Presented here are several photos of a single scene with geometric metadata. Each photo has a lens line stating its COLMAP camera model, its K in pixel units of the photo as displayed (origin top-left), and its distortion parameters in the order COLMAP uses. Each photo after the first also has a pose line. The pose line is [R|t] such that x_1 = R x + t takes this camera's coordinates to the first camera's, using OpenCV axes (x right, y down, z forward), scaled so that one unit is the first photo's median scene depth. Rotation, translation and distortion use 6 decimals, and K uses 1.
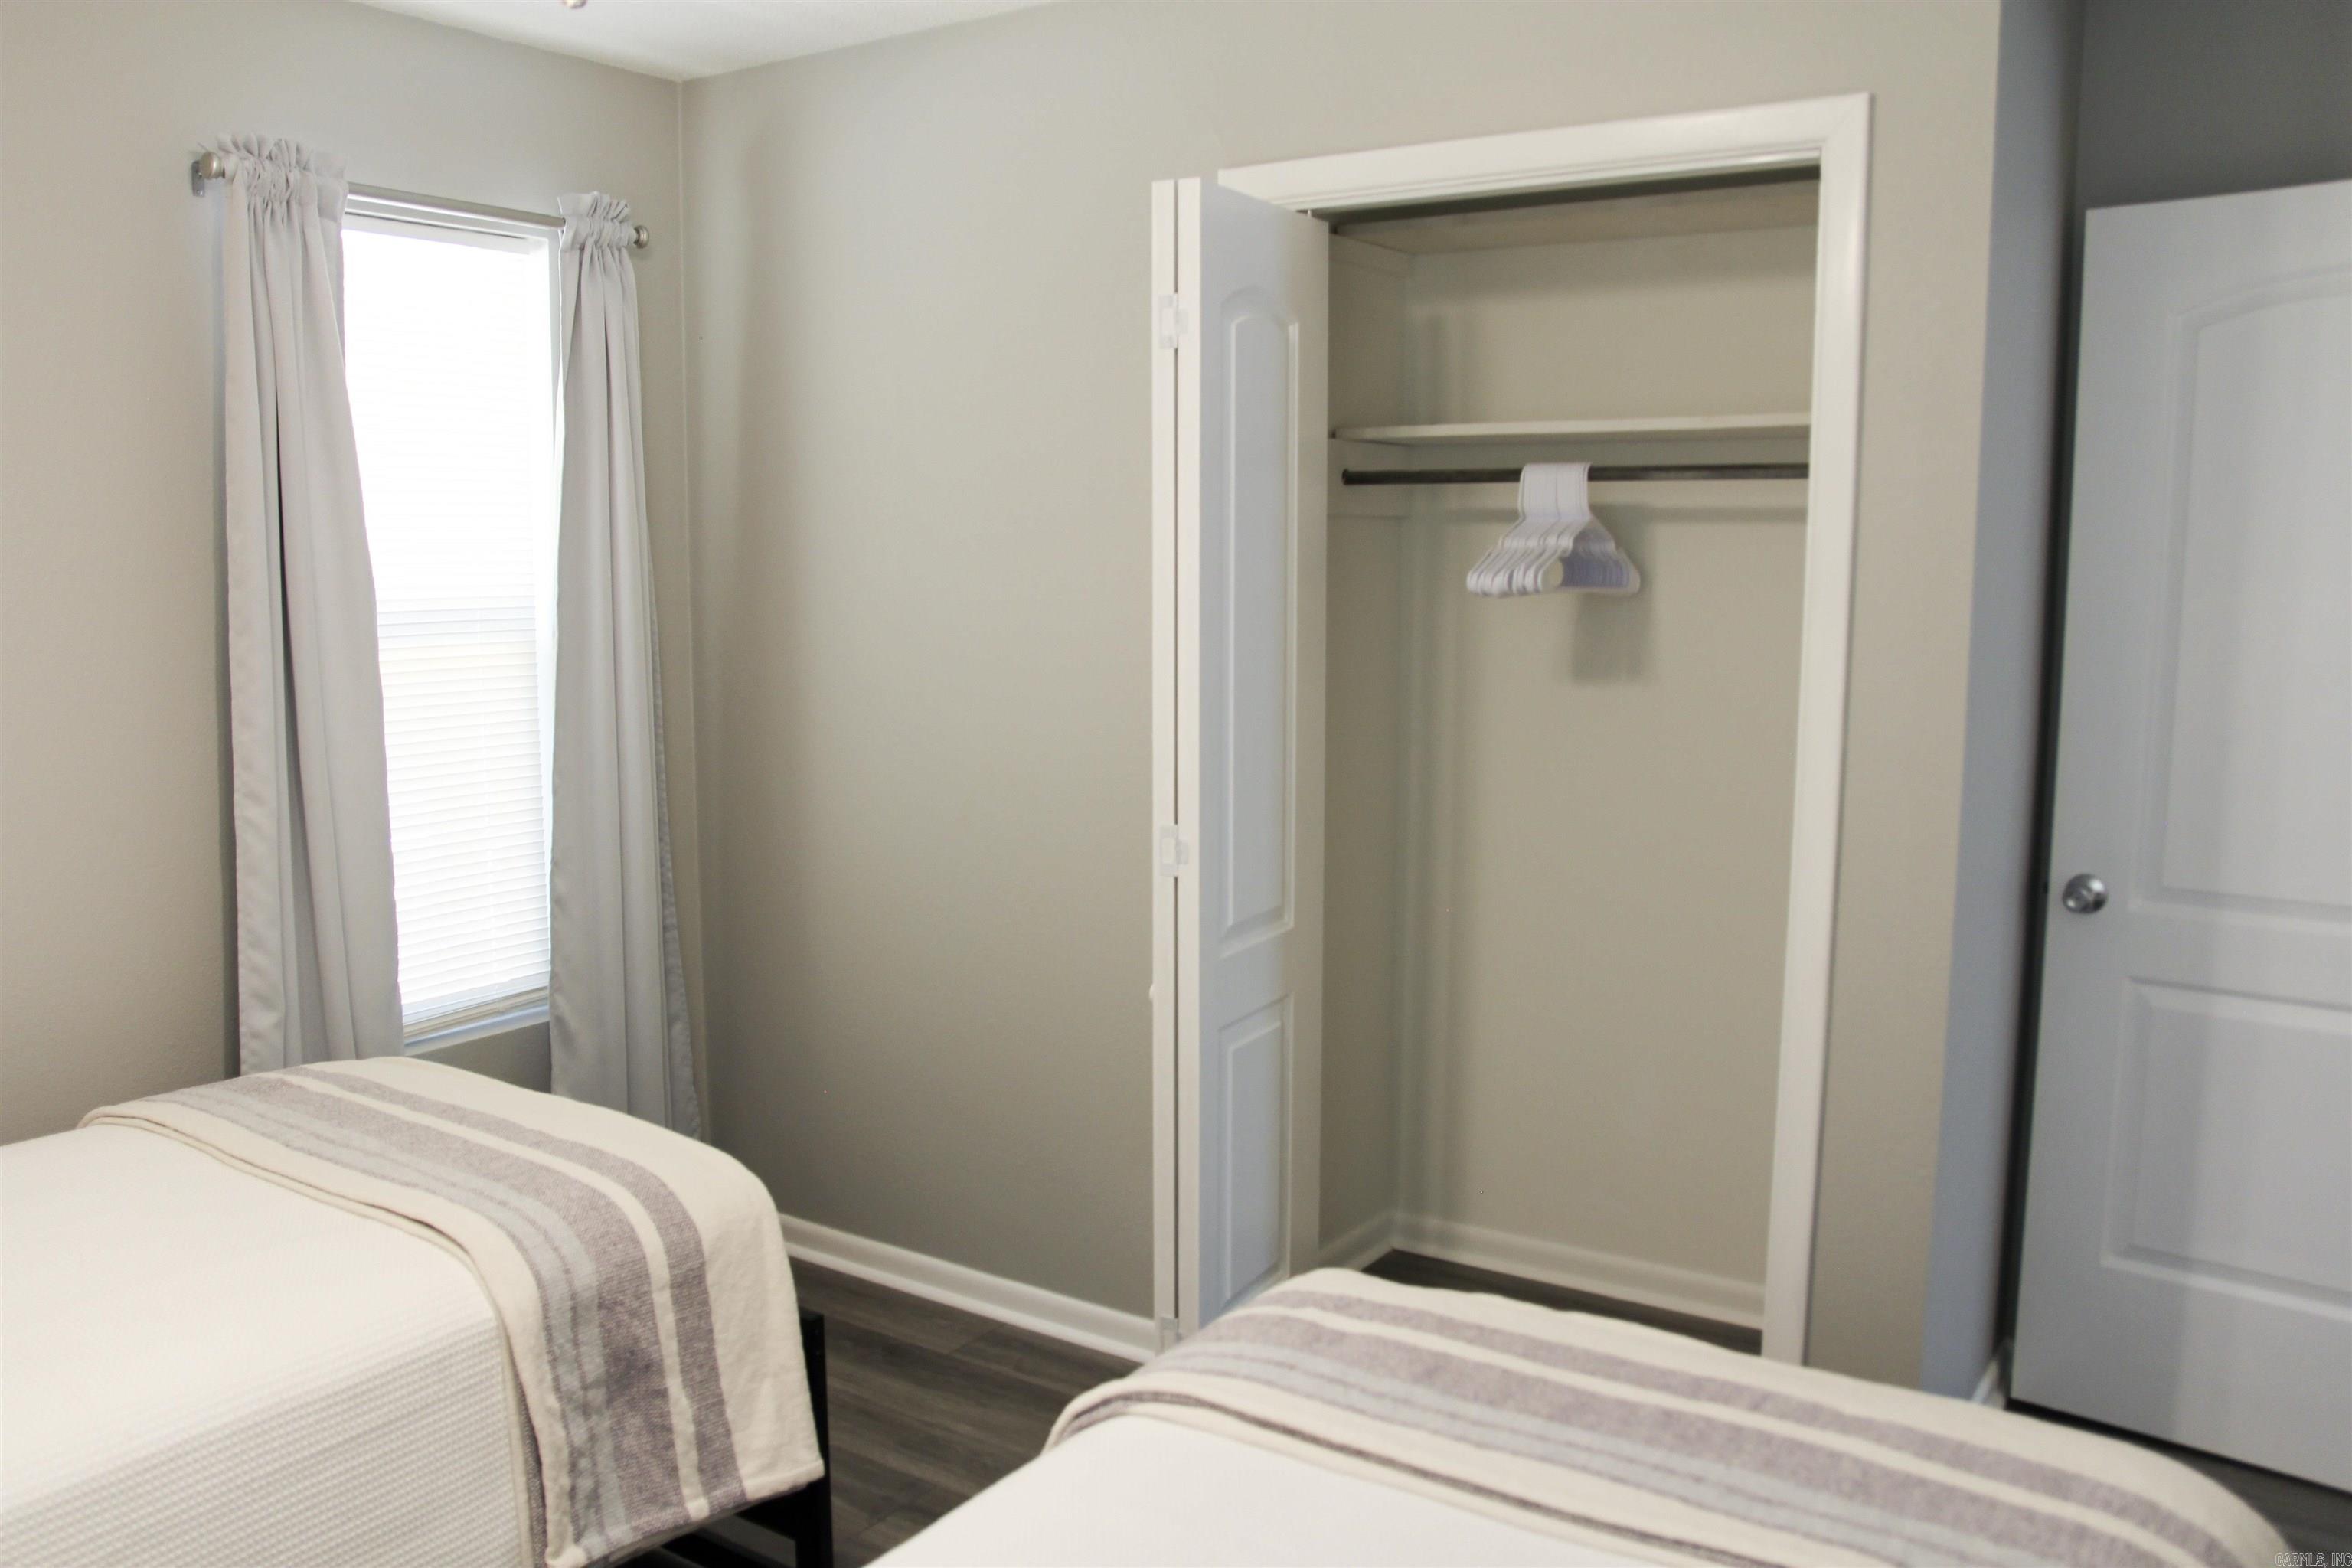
lens RADIAL K [[1863.9, 0, 1178.2], [0, 1863.9, 795.4], [0, 0, 1]] dist [-0.130300, 0.116842]
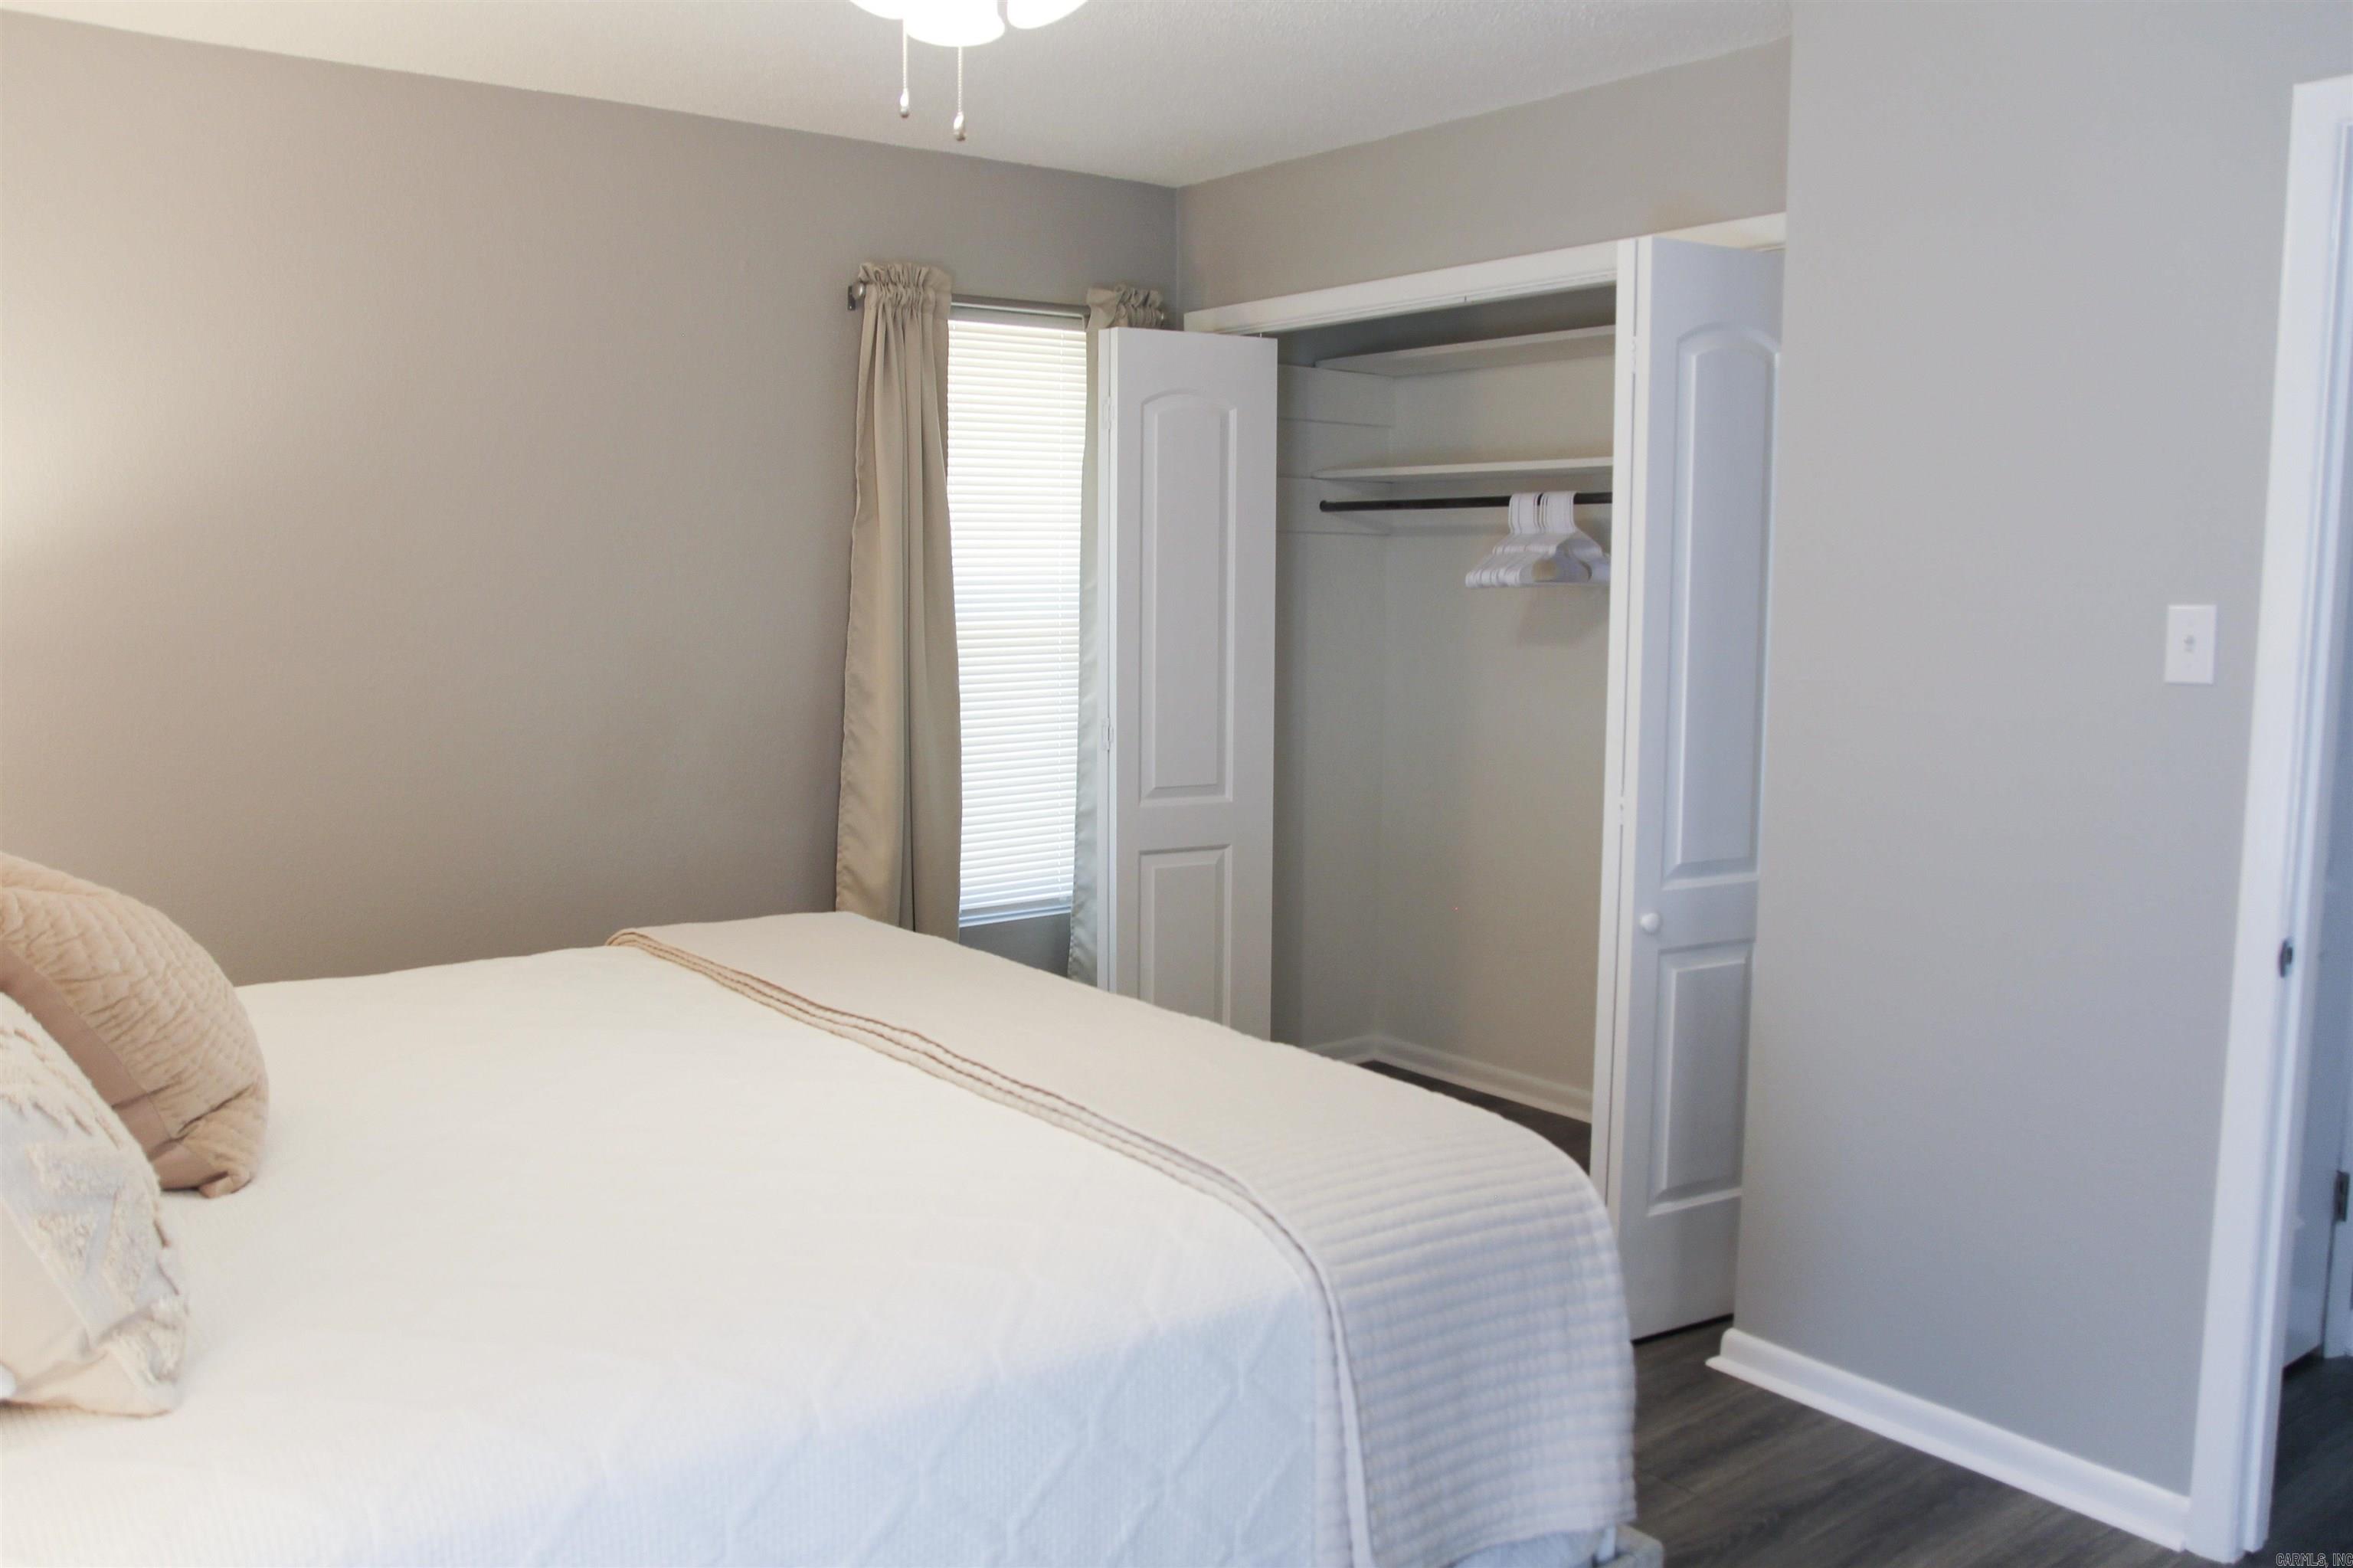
lens RADIAL K [[1864.7, 0, 1178.7], [0, 1864.7, 795.4], [0, 0, 1]] dist [-0.130300, 0.116842]
pose [[0.903361, 0.050762, -0.425866, 0.556181], [-0.054471, 0.998509, 0.003474, 0.053042], [0.425407, 0.020059, 0.904780, -0.340398]]
